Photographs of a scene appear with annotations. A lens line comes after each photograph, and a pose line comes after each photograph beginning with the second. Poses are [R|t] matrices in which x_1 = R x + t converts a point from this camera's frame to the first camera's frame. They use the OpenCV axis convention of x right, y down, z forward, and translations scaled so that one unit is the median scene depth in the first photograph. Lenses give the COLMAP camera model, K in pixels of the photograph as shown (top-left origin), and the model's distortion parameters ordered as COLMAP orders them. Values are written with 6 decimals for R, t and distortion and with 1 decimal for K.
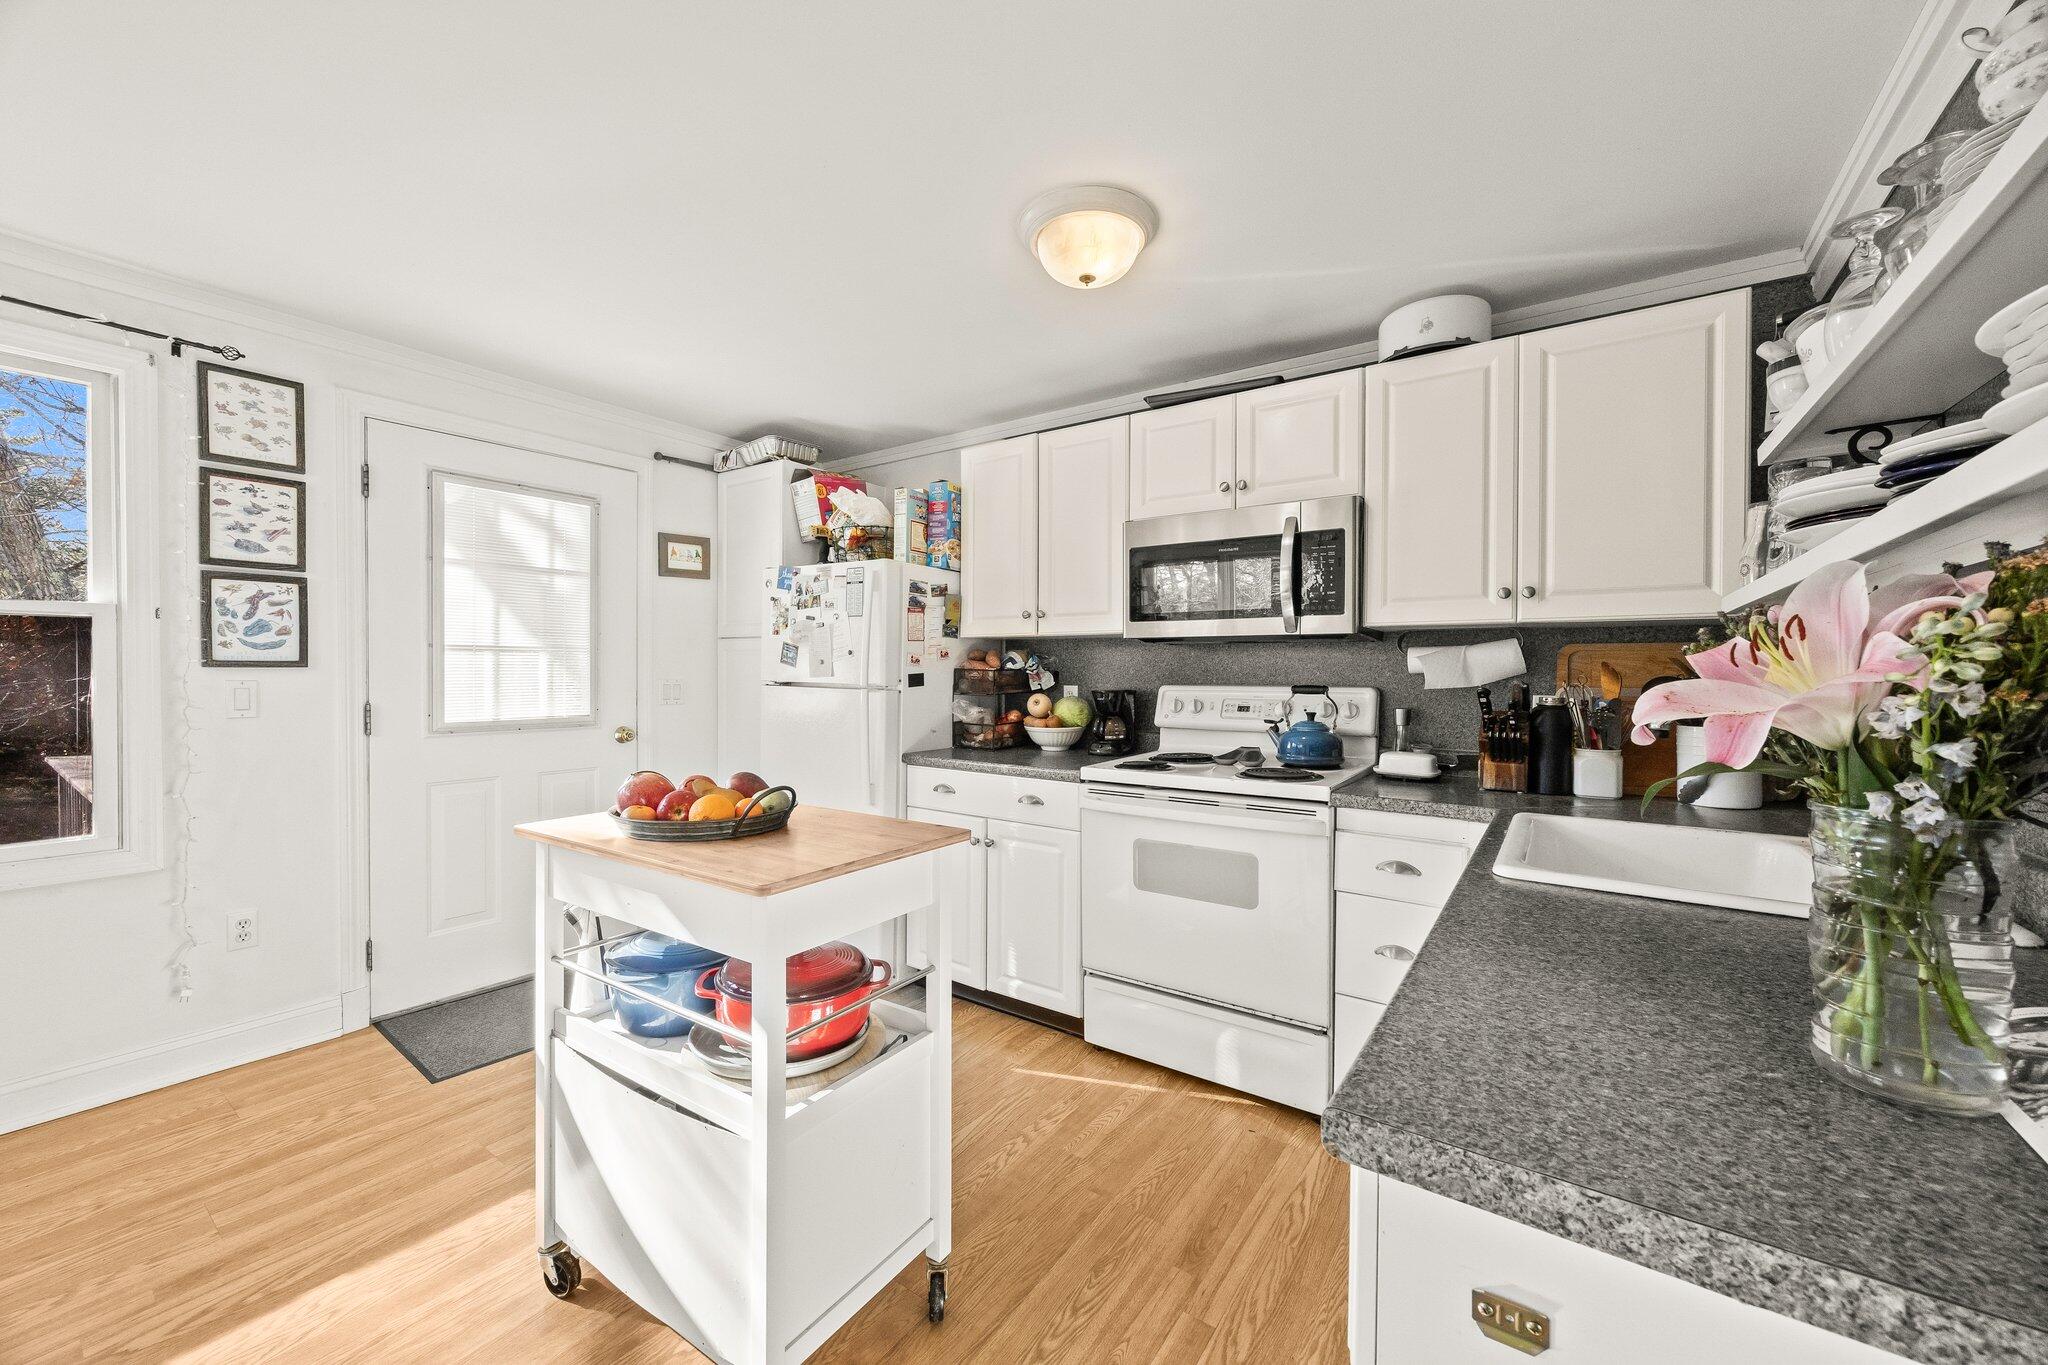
lens RADIAL K [[786.4, 0, 1017.6], [0, 786.4, 677.6], [0, 0, 1]] dist [-0.001217, -0.000171]
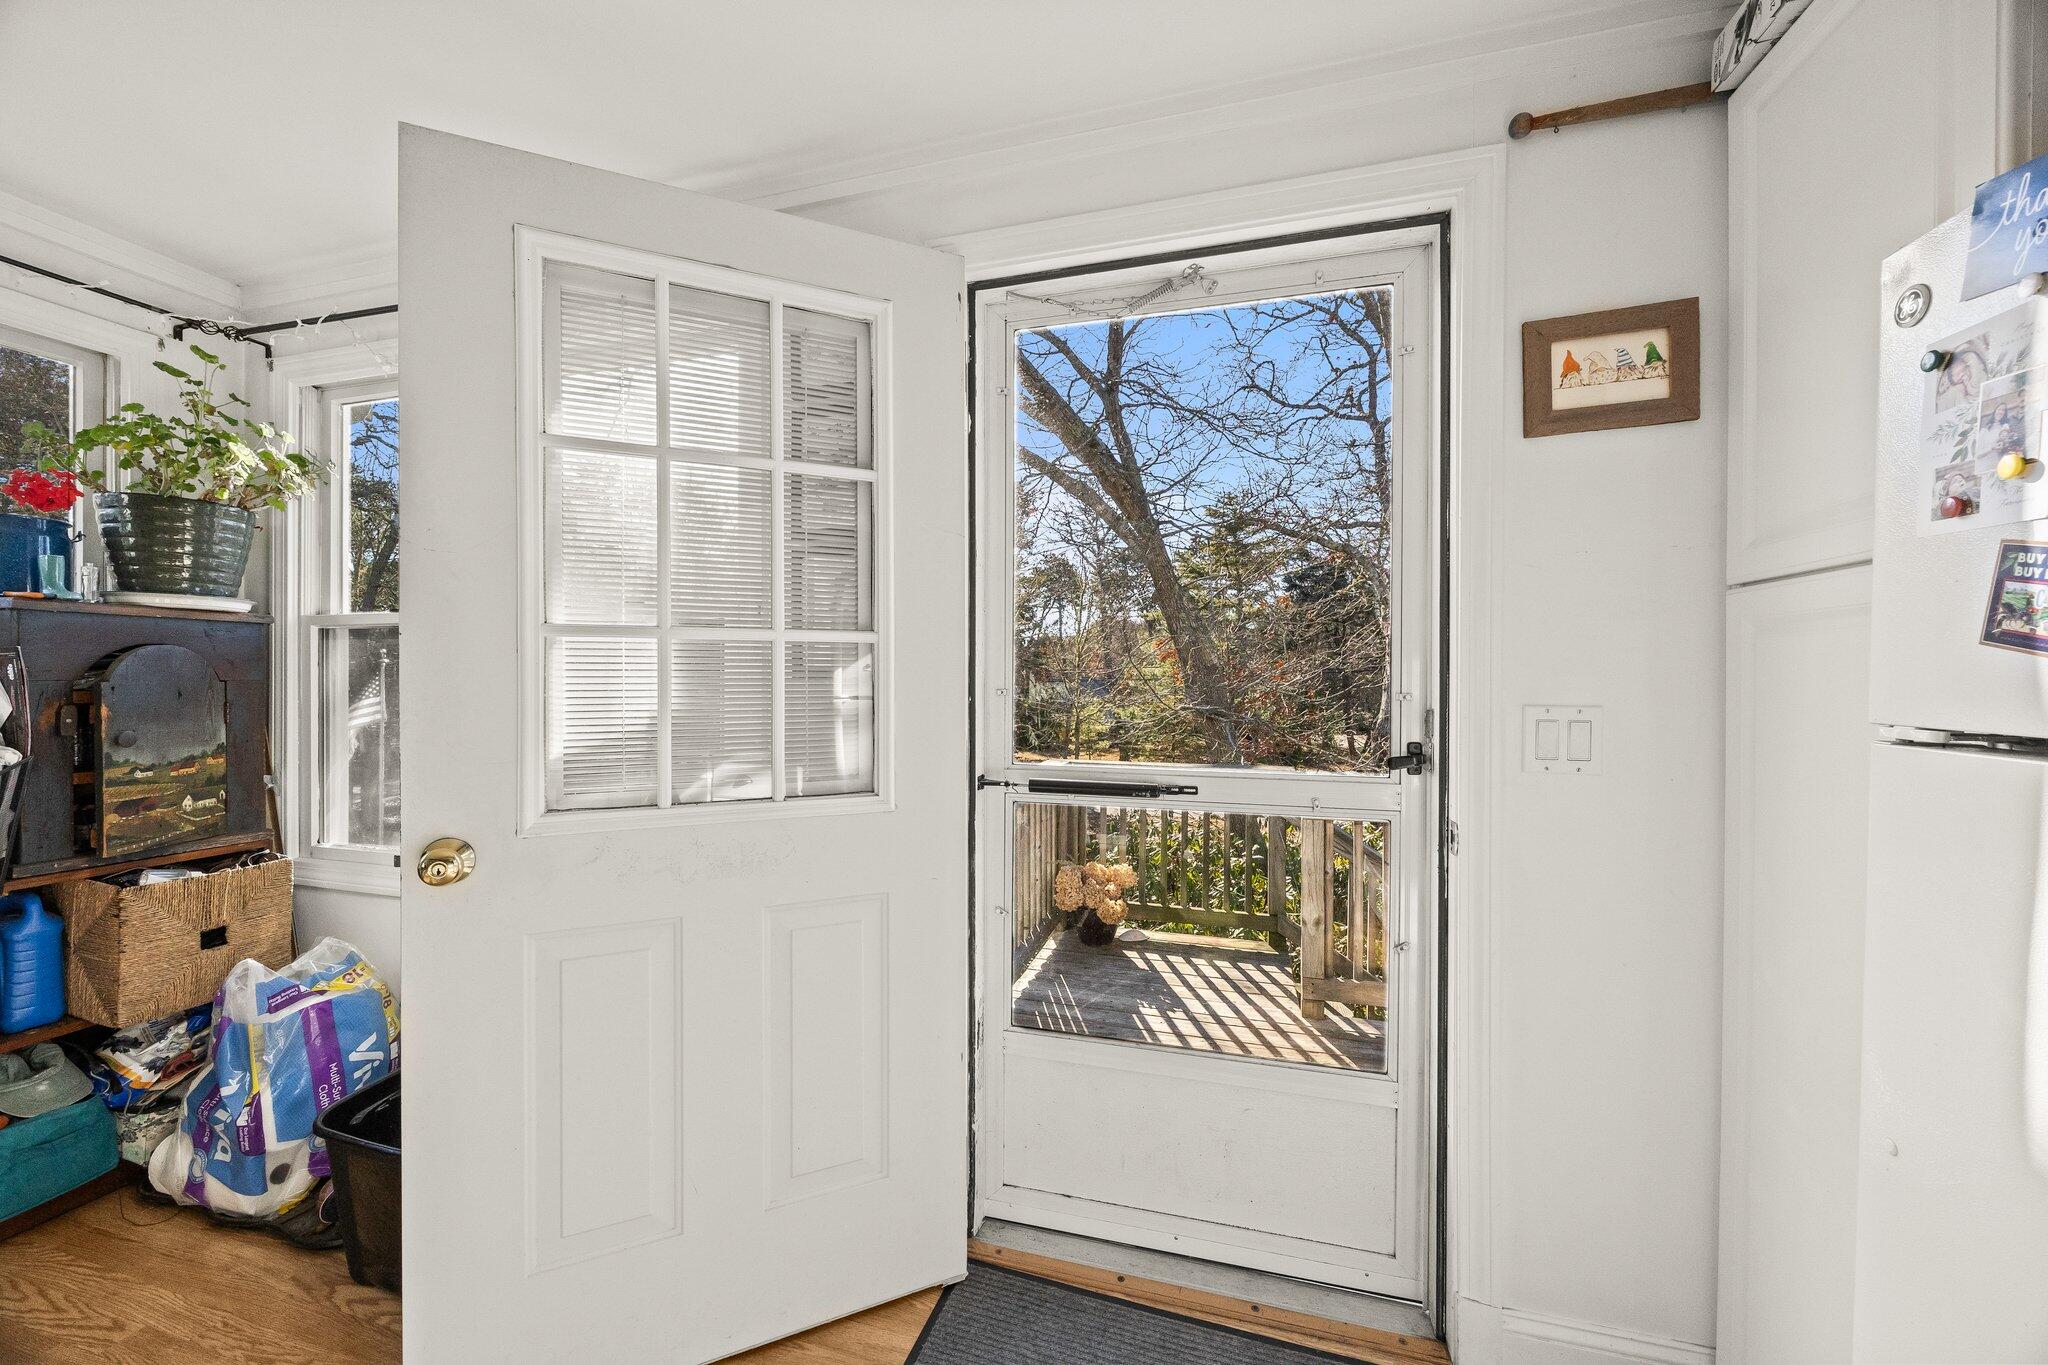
lens RADIAL K [[786.4, 0, 1017.7], [0, 786.4, 688.9], [0, 0, 1]] dist [-0.001217, -0.000171]
pose [[0.343570, 0.003226, -0.939121, -0.201308], [-0.004438, 0.999989, 0.001811, -0.006387], [0.939116, 0.003546, 0.343581, 0.712651]]
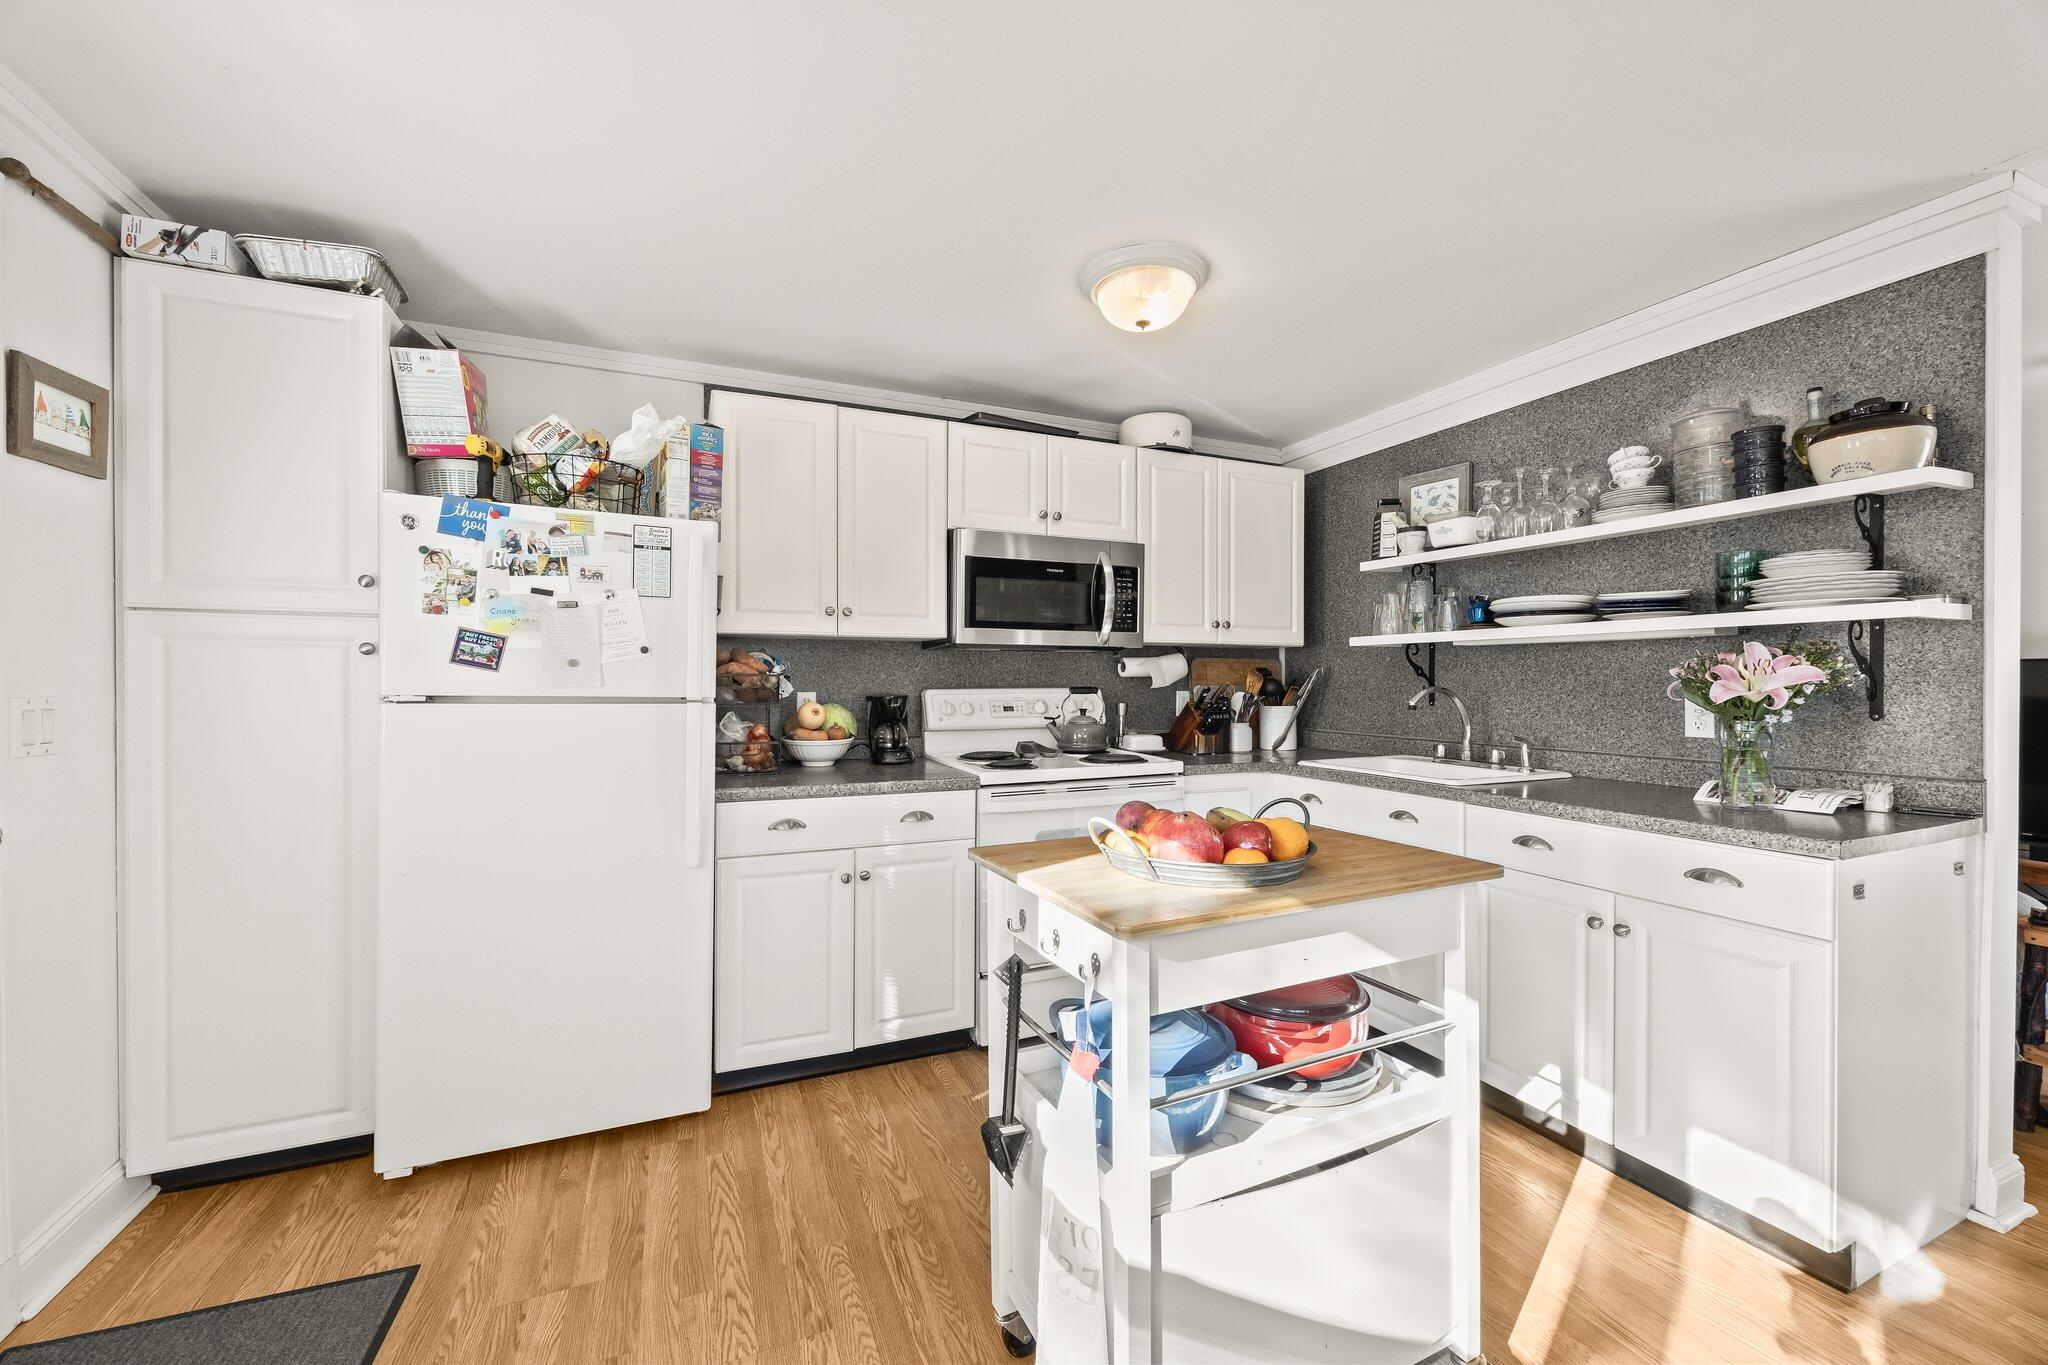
lens RADIAL K [[786.4, 0, 1014.6], [0, 786.4, 681.2], [0, 0, 1]] dist [-0.001217, -0.000171]
pose [[0.521748, -0.011130, 0.853027, -0.602127], [0.005031, 0.999938, 0.009969, -0.009612], [-0.853085, -0.000910, 0.521771, 0.358764]]
